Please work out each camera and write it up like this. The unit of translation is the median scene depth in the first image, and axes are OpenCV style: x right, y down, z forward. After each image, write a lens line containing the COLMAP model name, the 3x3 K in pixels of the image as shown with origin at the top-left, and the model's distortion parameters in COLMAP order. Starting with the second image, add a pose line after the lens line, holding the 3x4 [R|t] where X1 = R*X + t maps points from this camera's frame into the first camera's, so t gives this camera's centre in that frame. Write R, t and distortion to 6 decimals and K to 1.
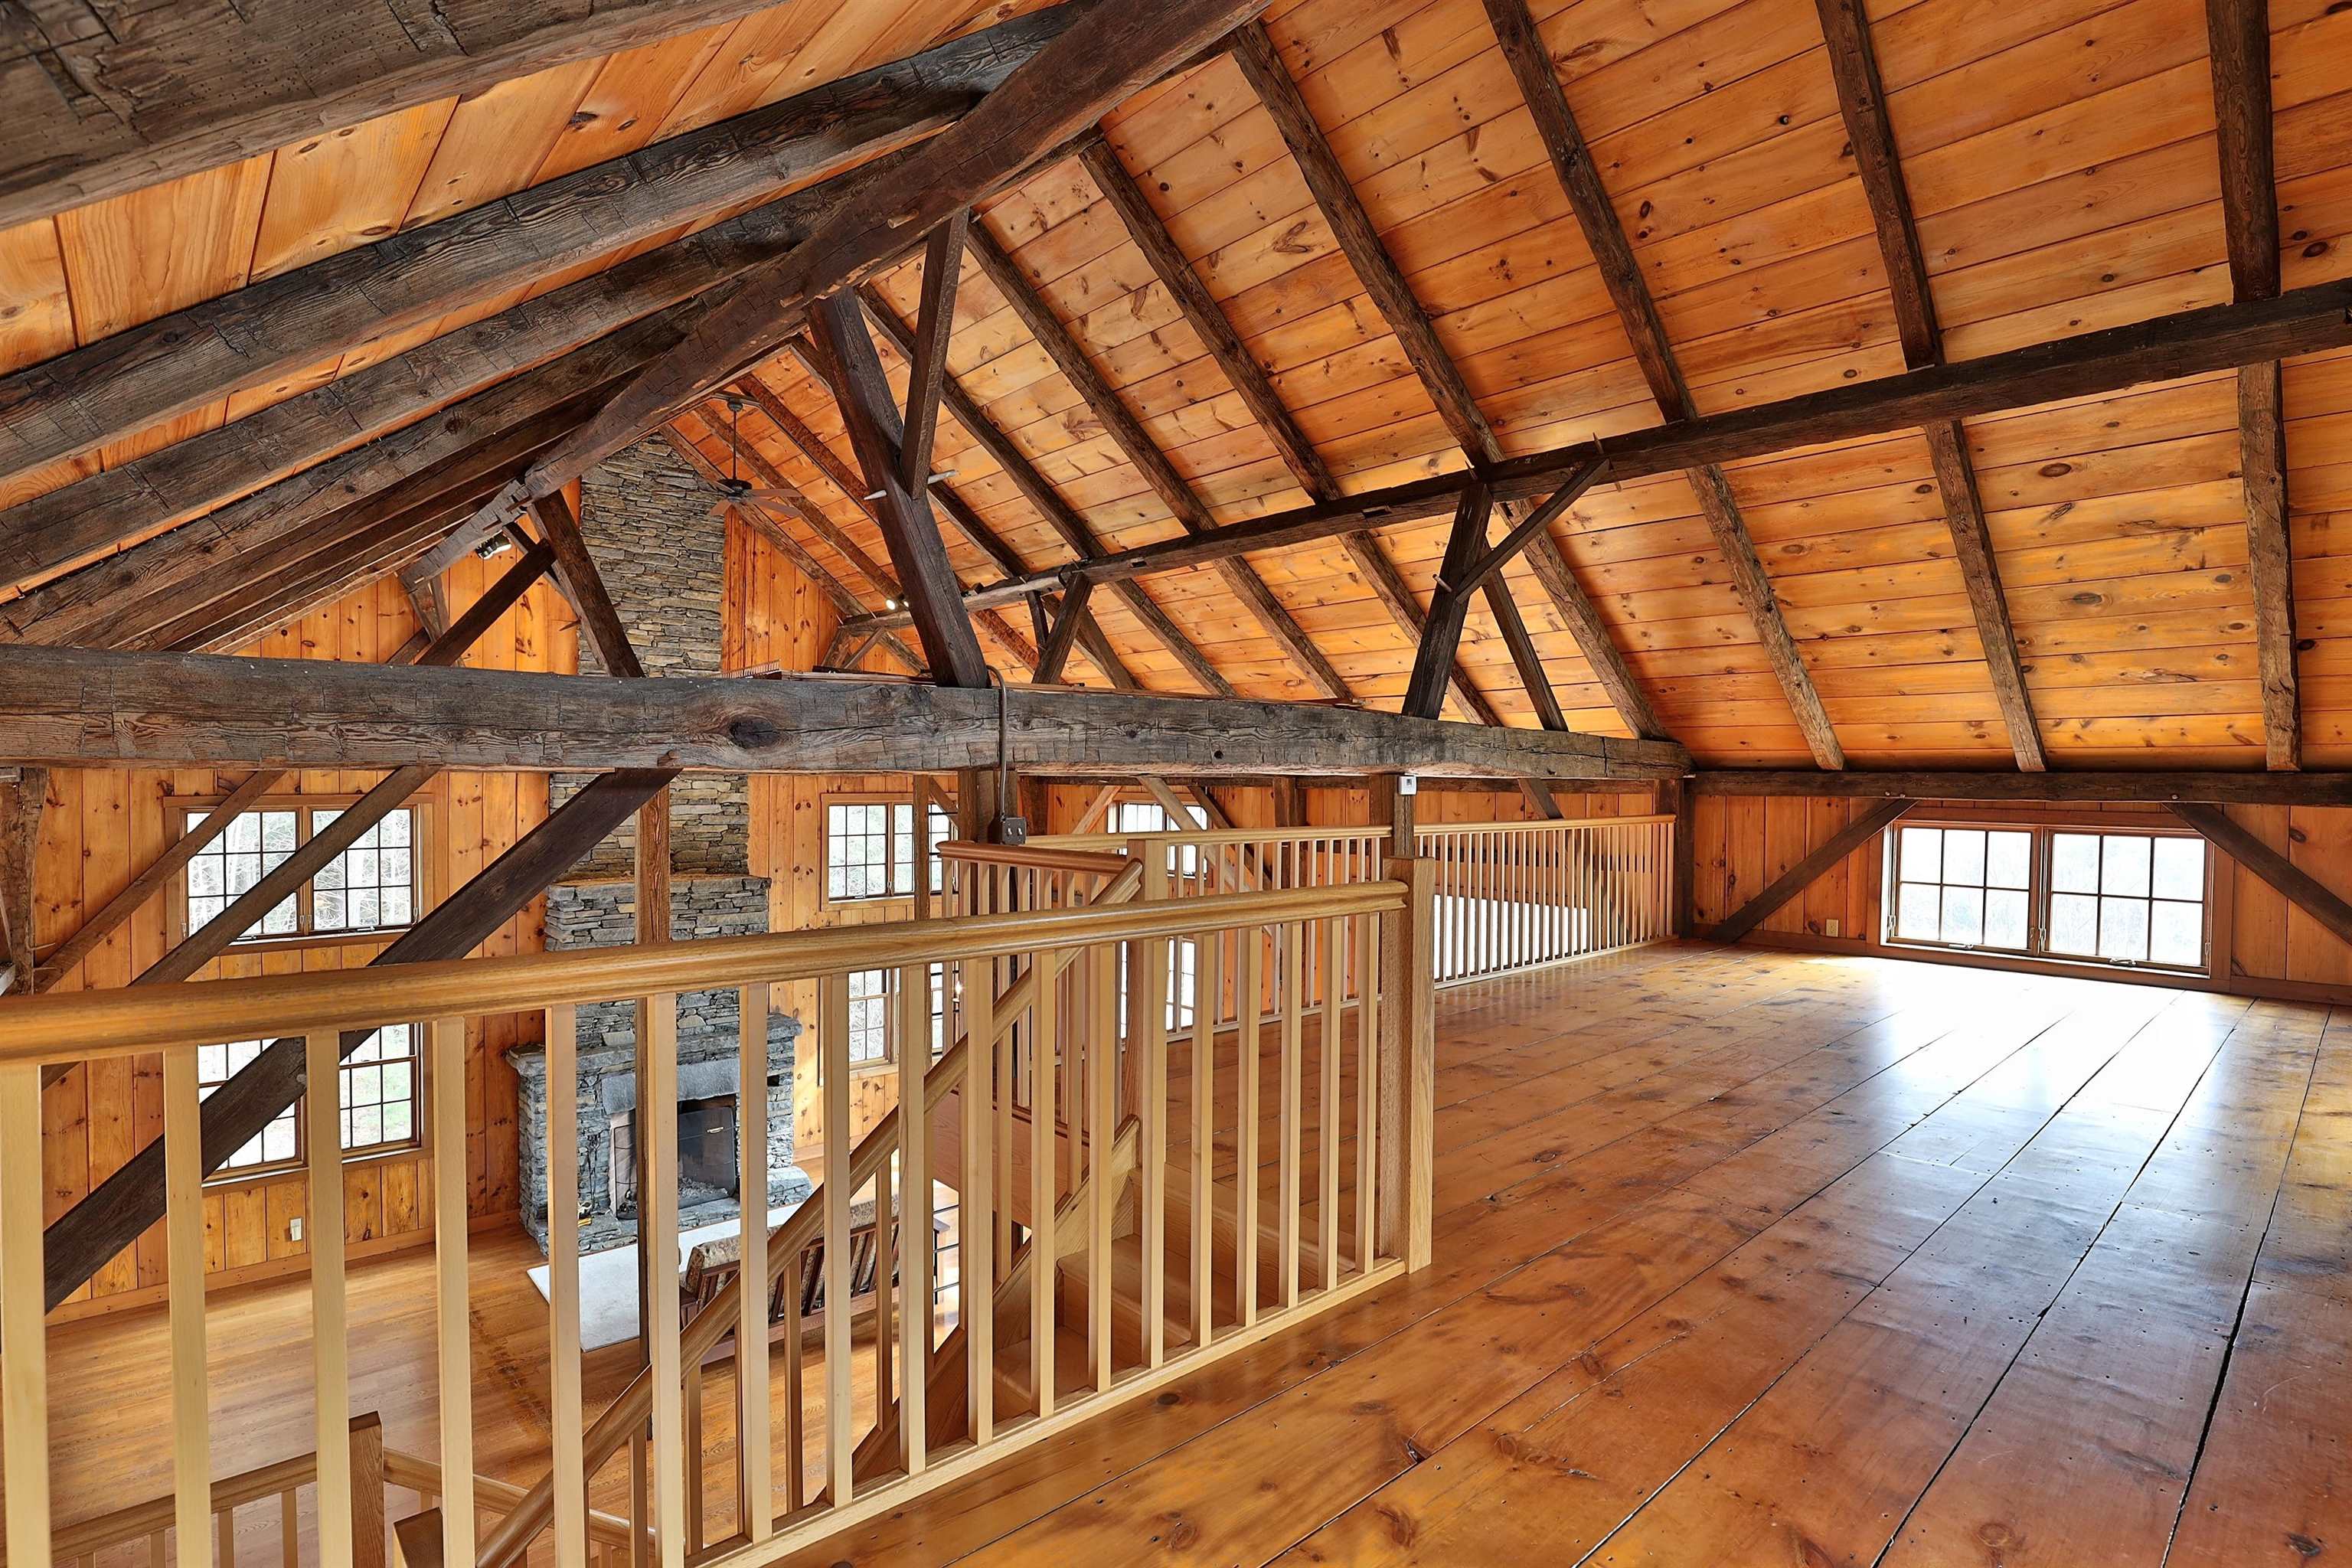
lens RADIAL K [[1158.4, 0, 1186.6], [0, 1158.4, 790.2], [0, 0, 1]] dist [-0.034037, 0.005328]
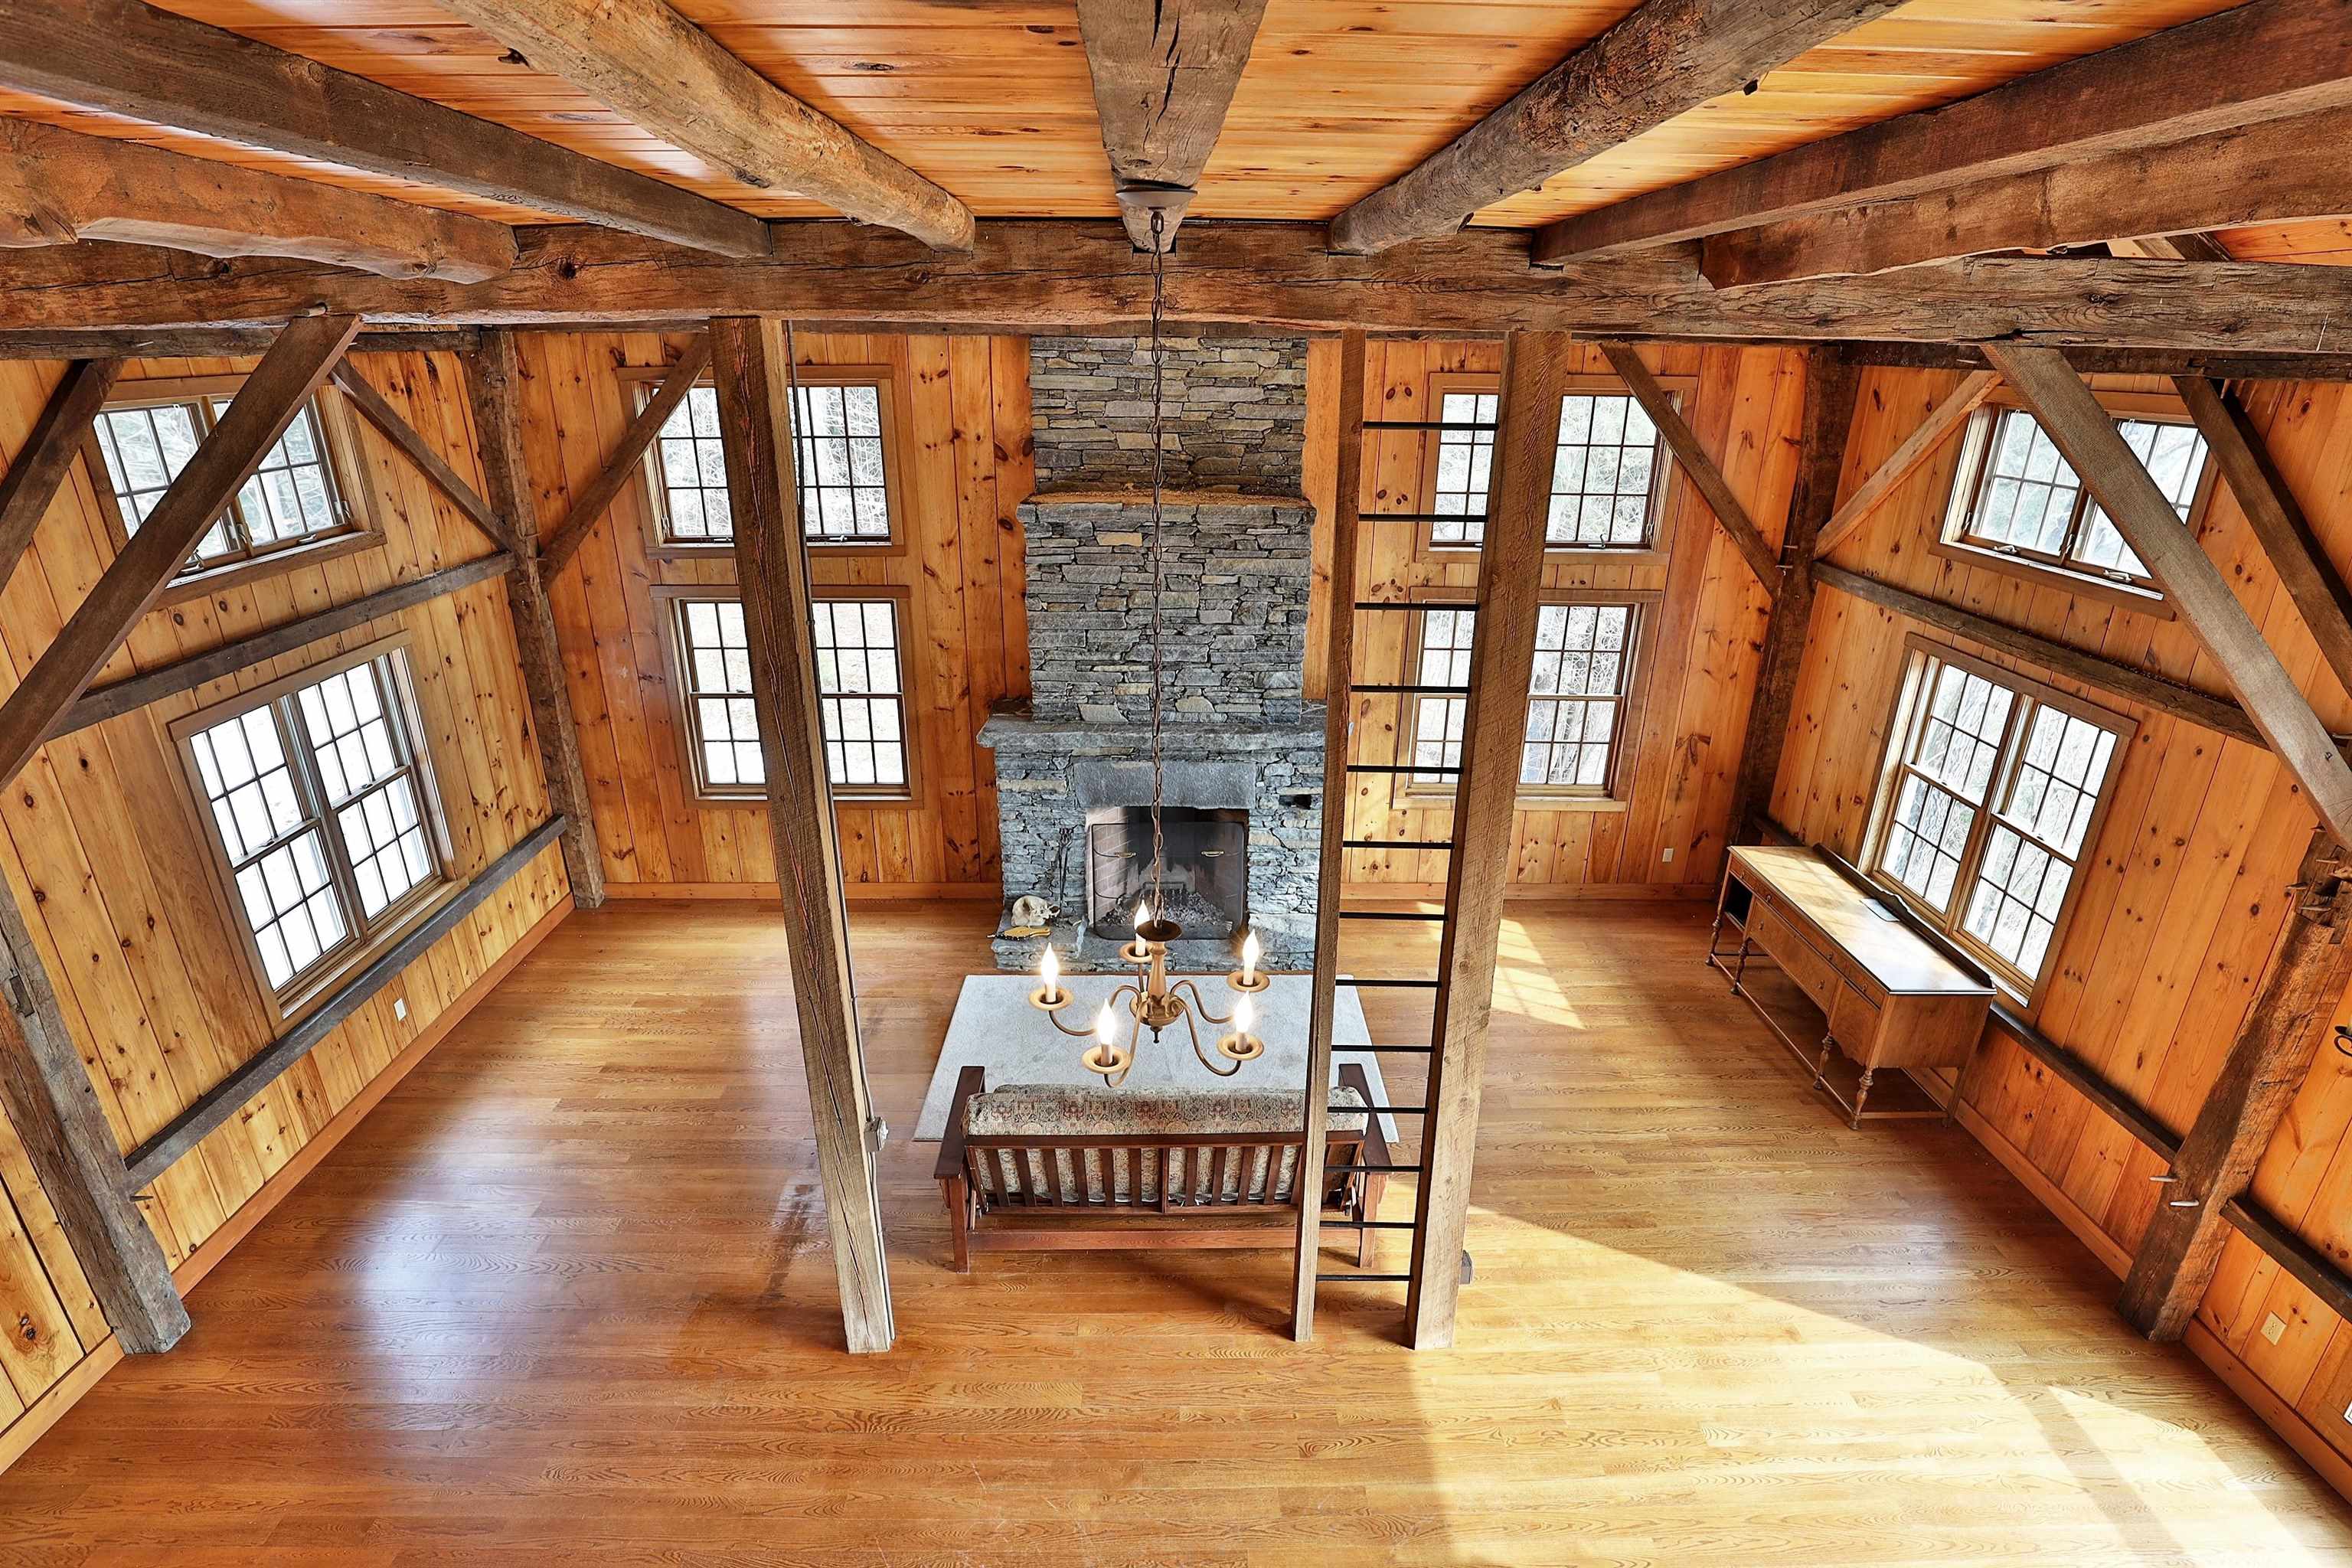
lens RADIAL K [[1158.4, 0, 1177.0], [0, 1158.4, 785.7], [0, 0, 1]] dist [-0.034037, 0.005328]
pose [[0.748680, 0.238251, -0.618639, 0.022325], [-0.011378, 0.937668, 0.347347, -0.002838], [0.662833, -0.253013, 0.704724, 0.495457]]
